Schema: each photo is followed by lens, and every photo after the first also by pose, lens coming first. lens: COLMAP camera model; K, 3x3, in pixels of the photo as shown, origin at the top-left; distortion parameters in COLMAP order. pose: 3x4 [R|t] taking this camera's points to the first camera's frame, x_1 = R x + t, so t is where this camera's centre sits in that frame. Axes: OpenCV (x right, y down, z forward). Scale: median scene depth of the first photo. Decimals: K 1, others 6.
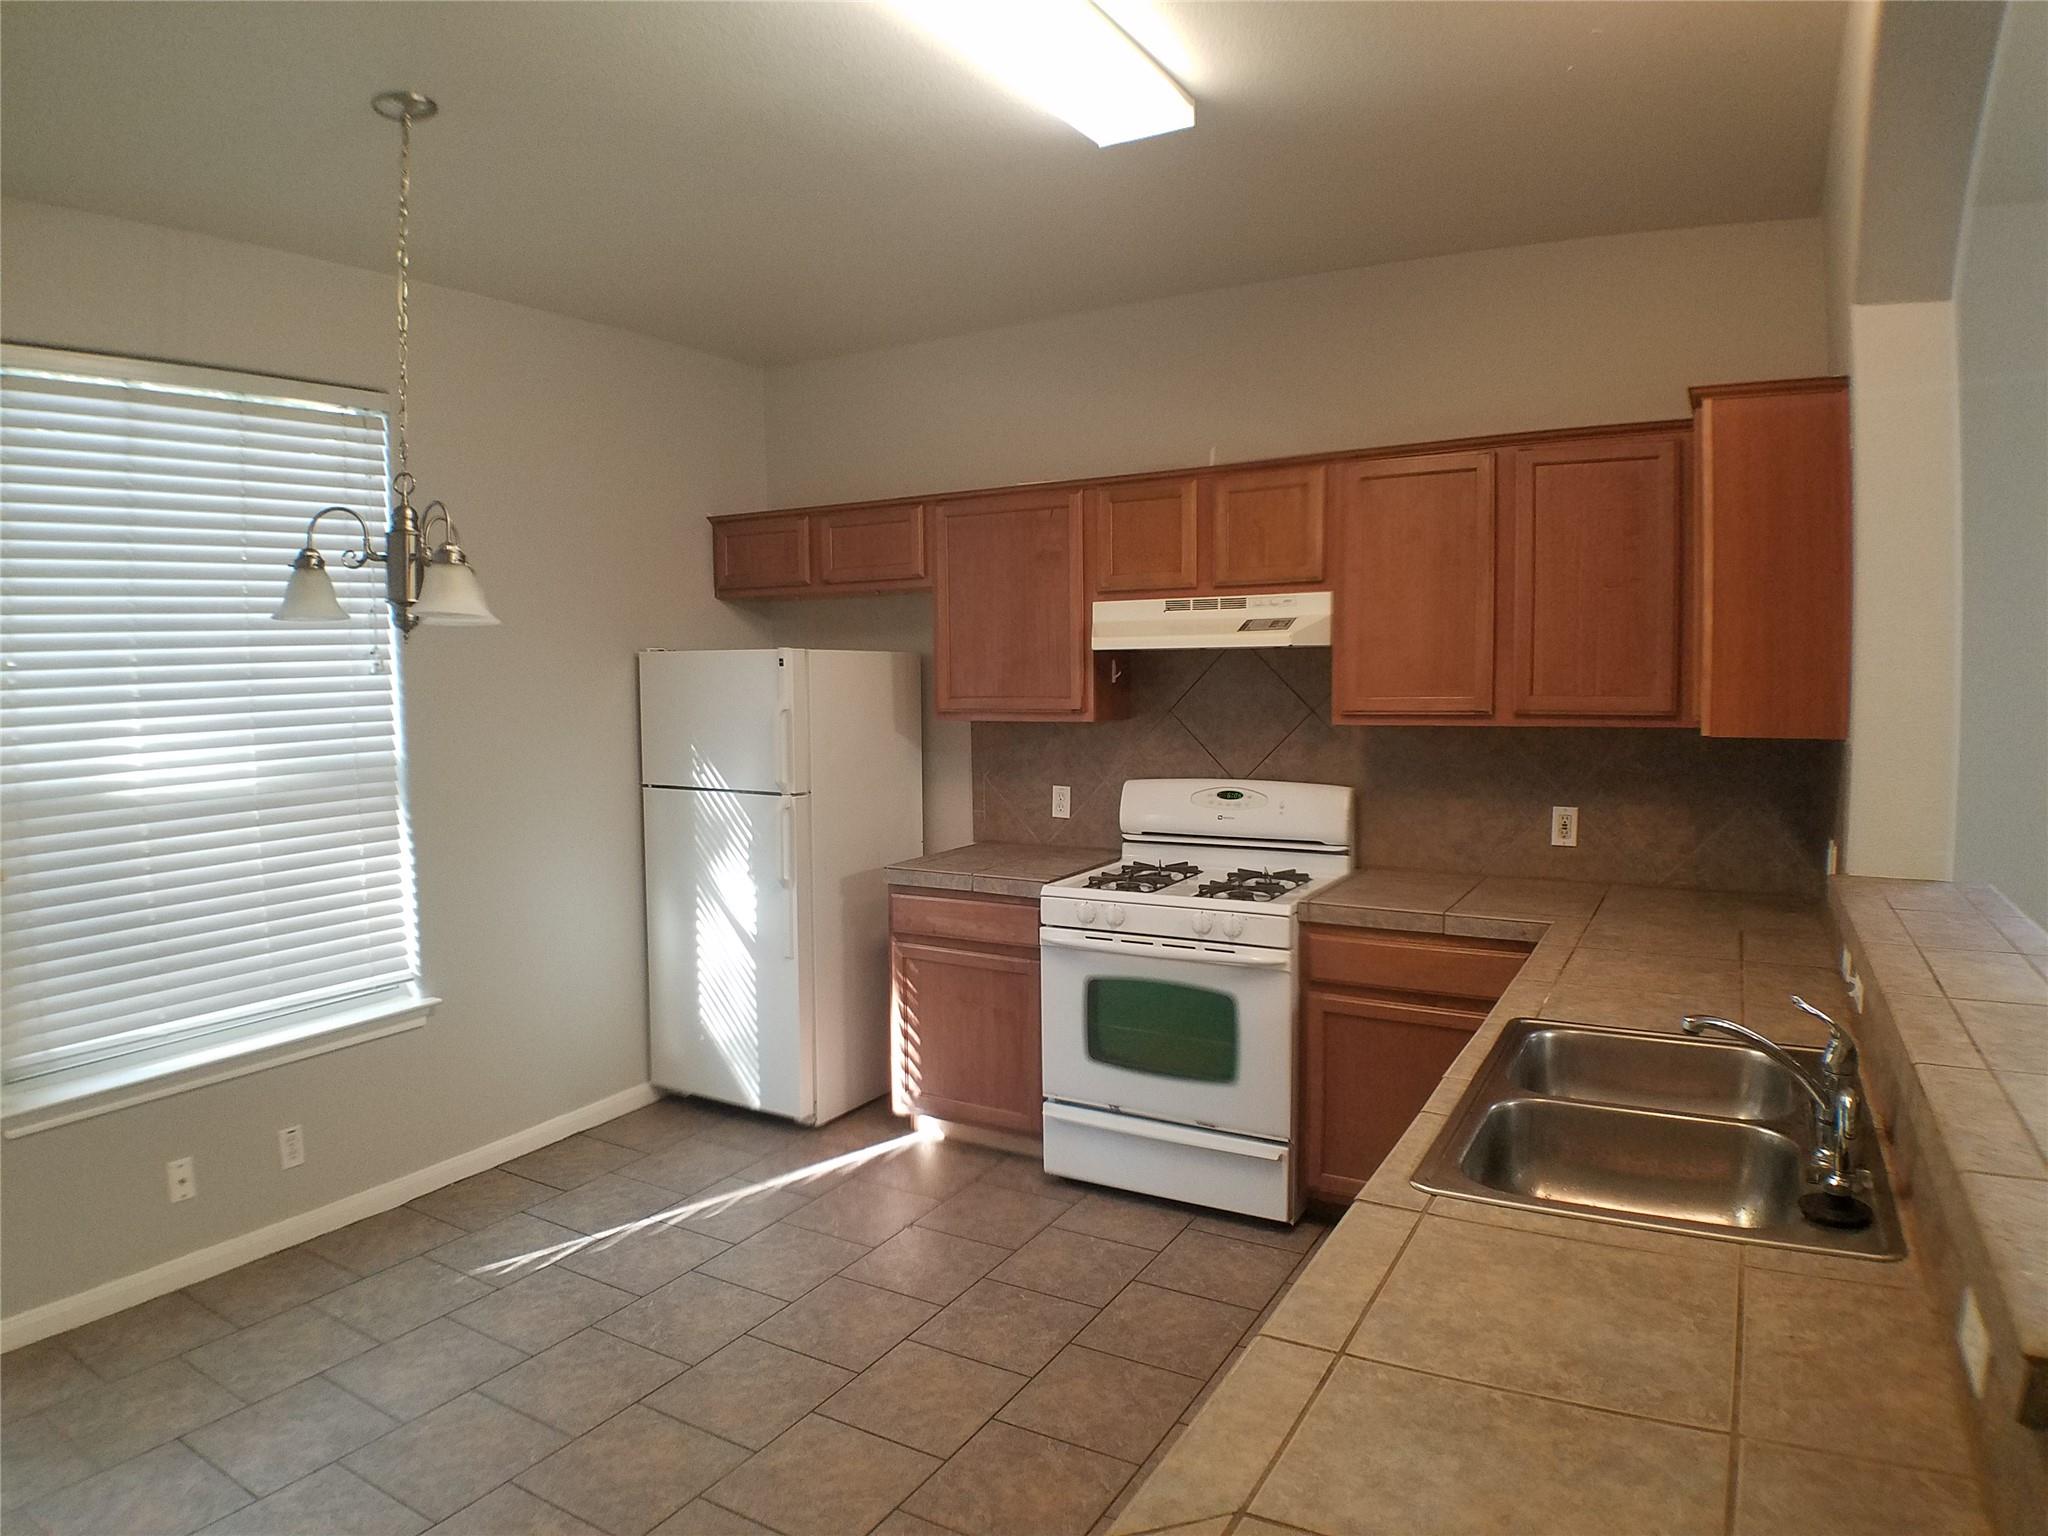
lens RADIAL K [[1267.0, 0, 1014.8], [0, 1267.0, 759.7], [0, 0, 1]] dist [-0.070076, -0.039972]
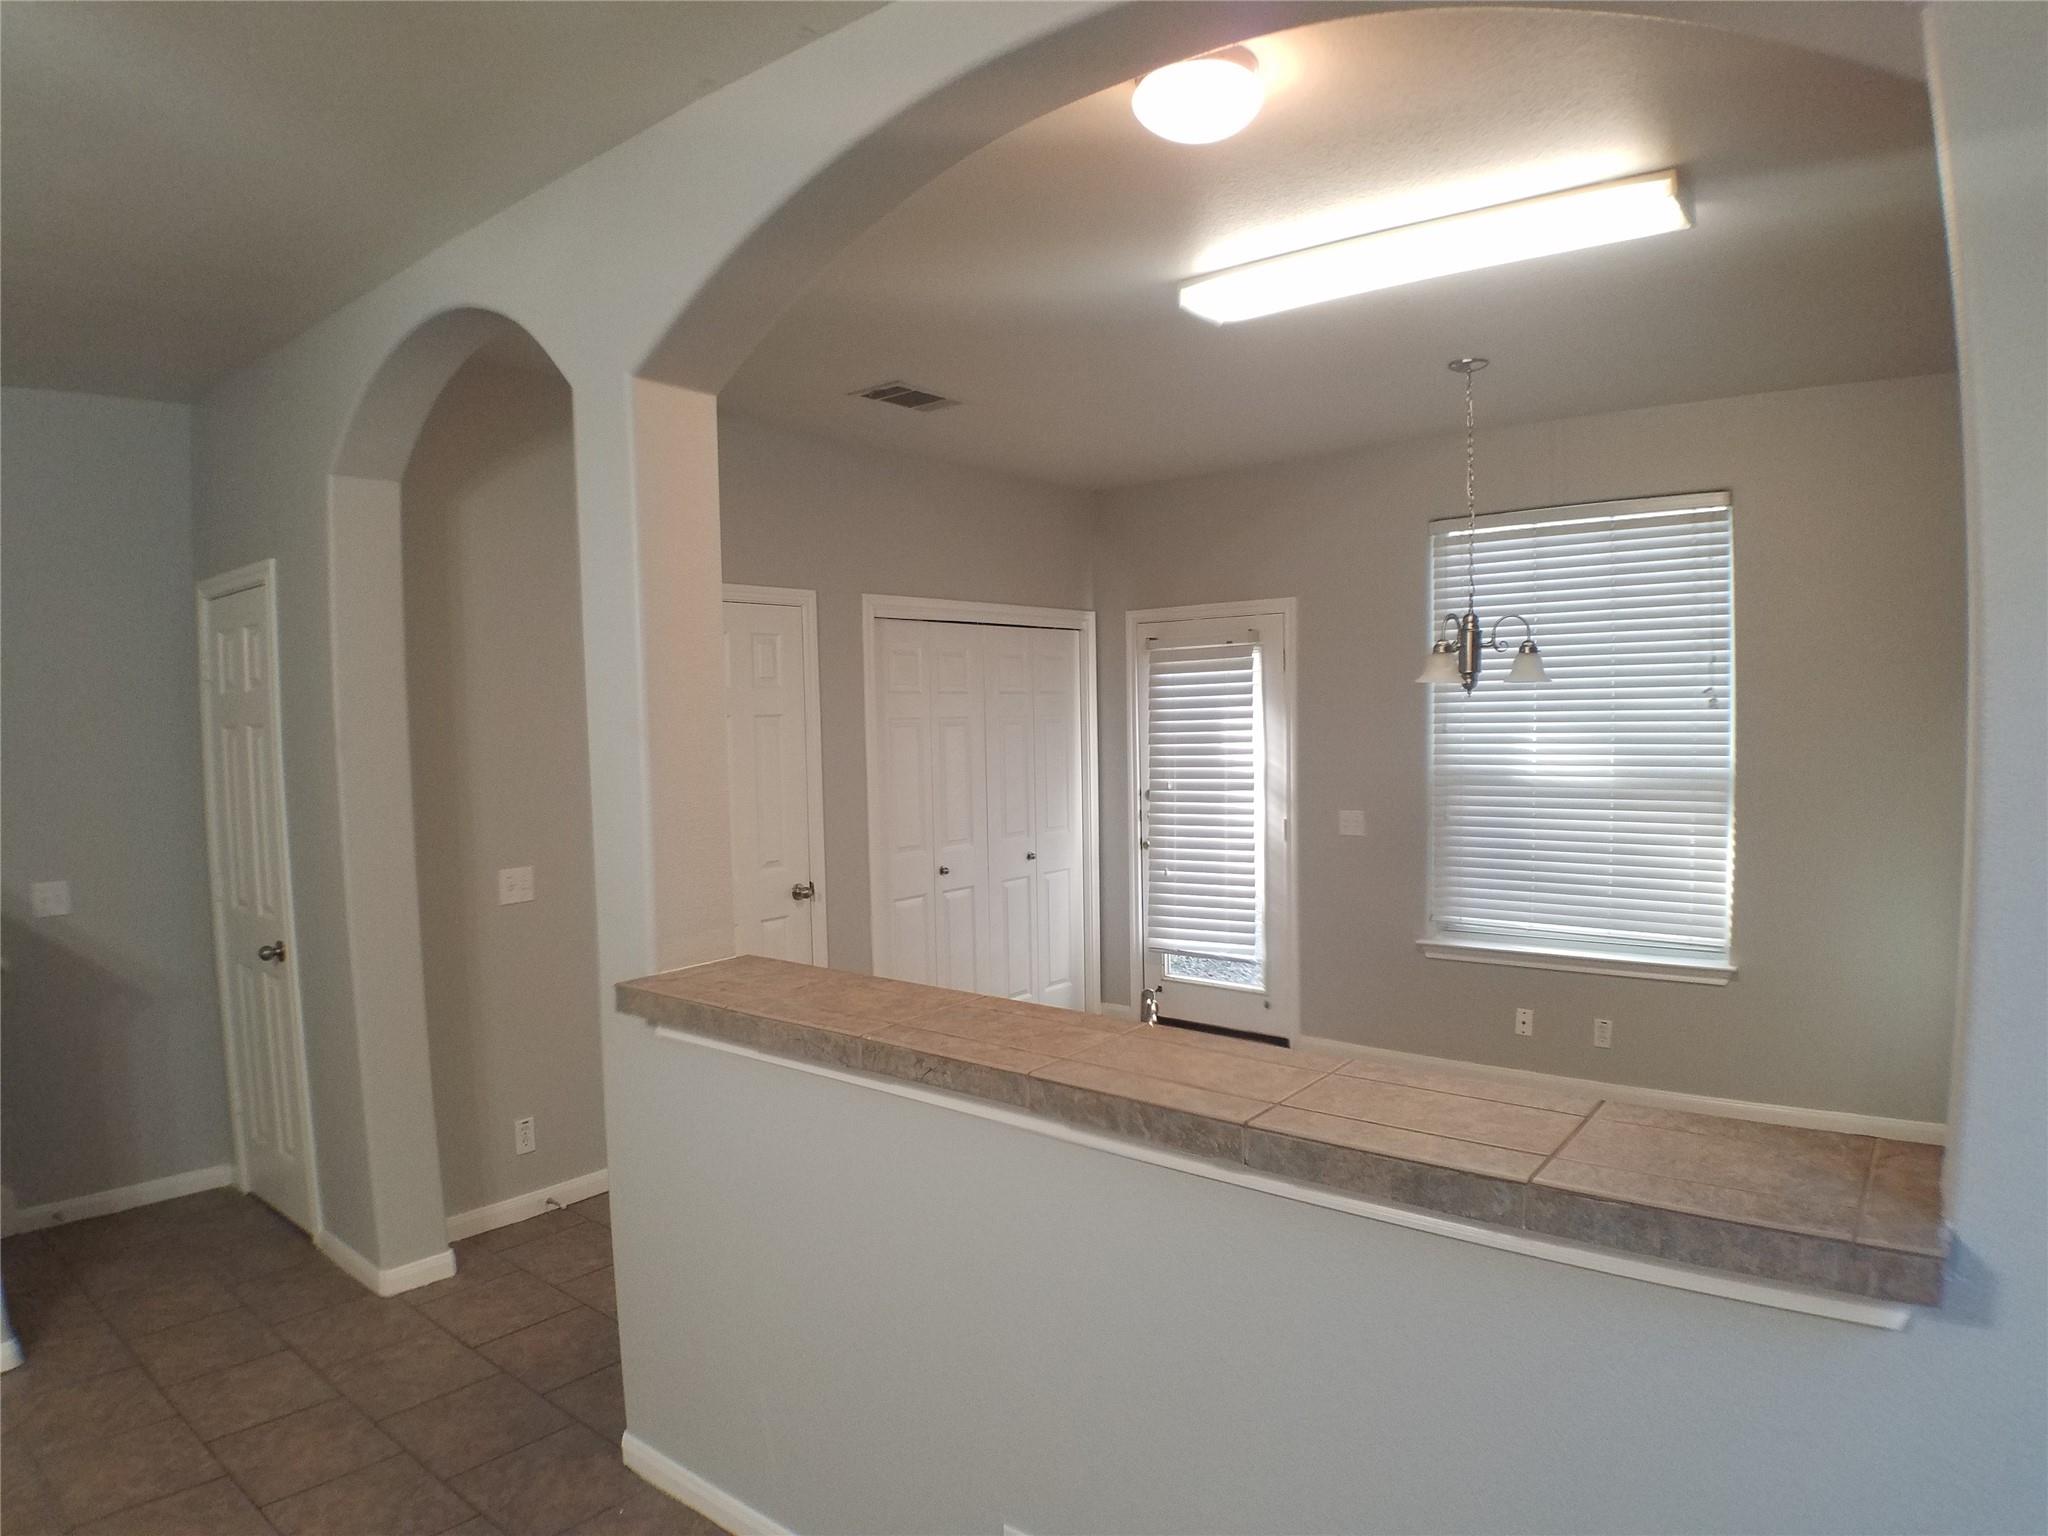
lens RADIAL K [[1267.0, 0, 1011.3], [0, 1267.0, 781.1], [0, 0, 1]] dist [-0.070076, -0.039972]
pose [[-0.169543, 0.081386, -0.982157, 0.883094], [-0.044833, 0.994916, 0.090182, -0.075881], [0.984503, 0.059323, -0.165032, 0.491421]]
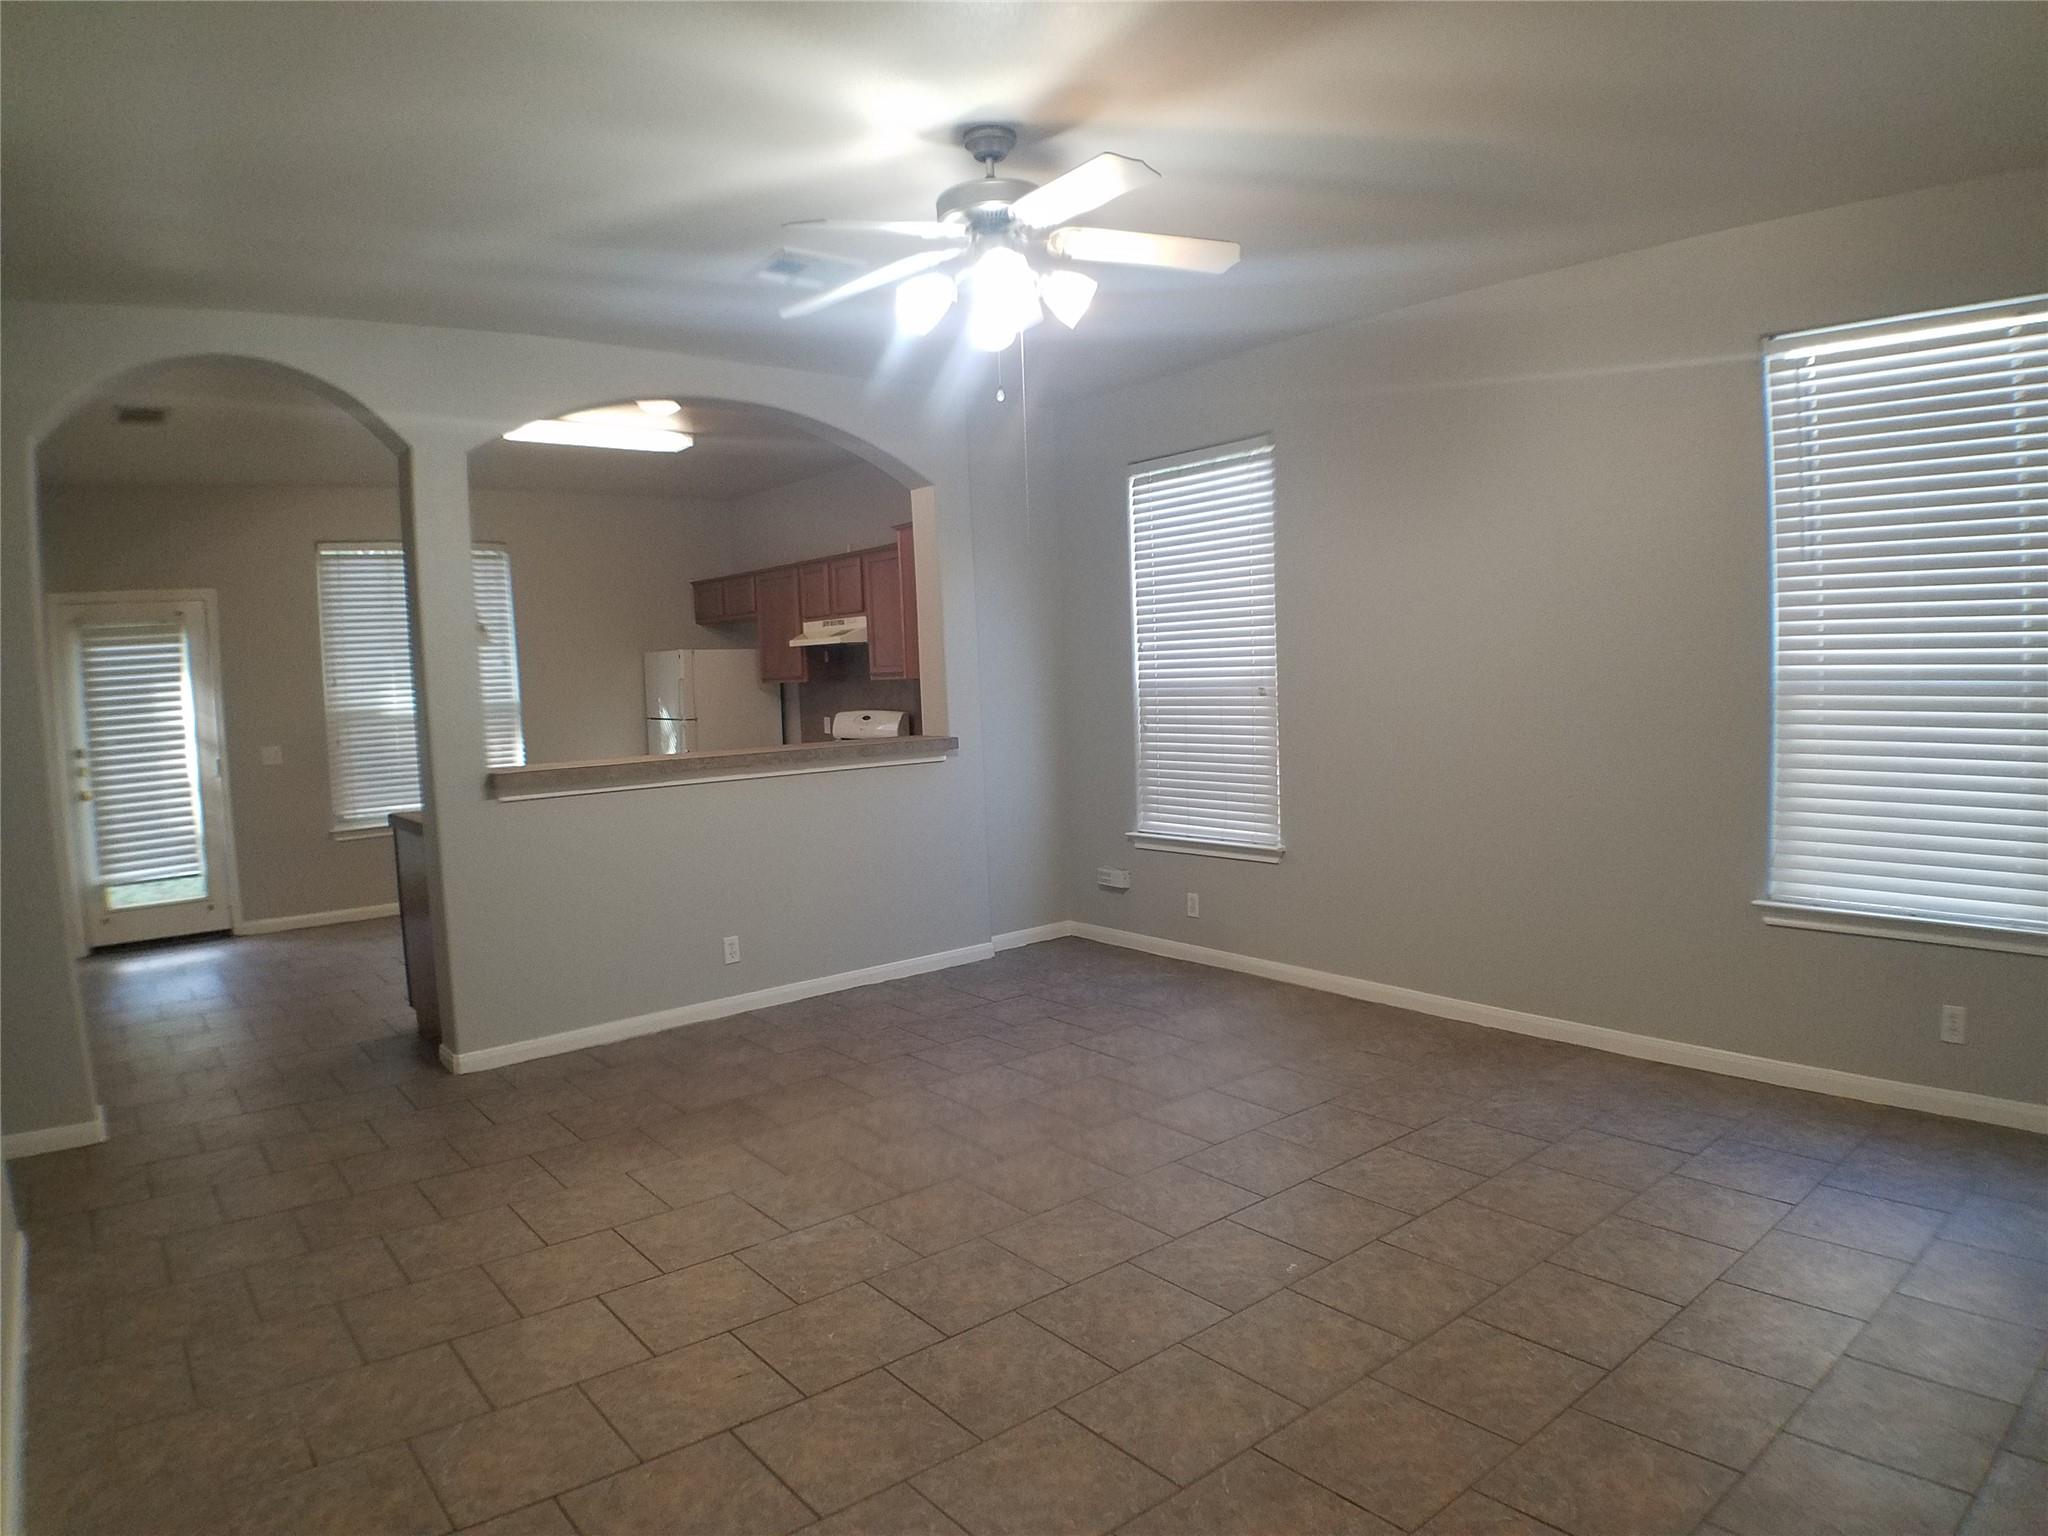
lens RADIAL K [[1267.0, 0, 1027.4], [0, 1267.0, 784.9], [0, 0, 1]] dist [-0.070076, -0.039972]
pose [[0.937532, 0.014186, -0.347609, 1.203242], [-0.003681, 0.999517, 0.030864, 0.076730], [0.347879, -0.027656, 0.937132, -0.841695]]
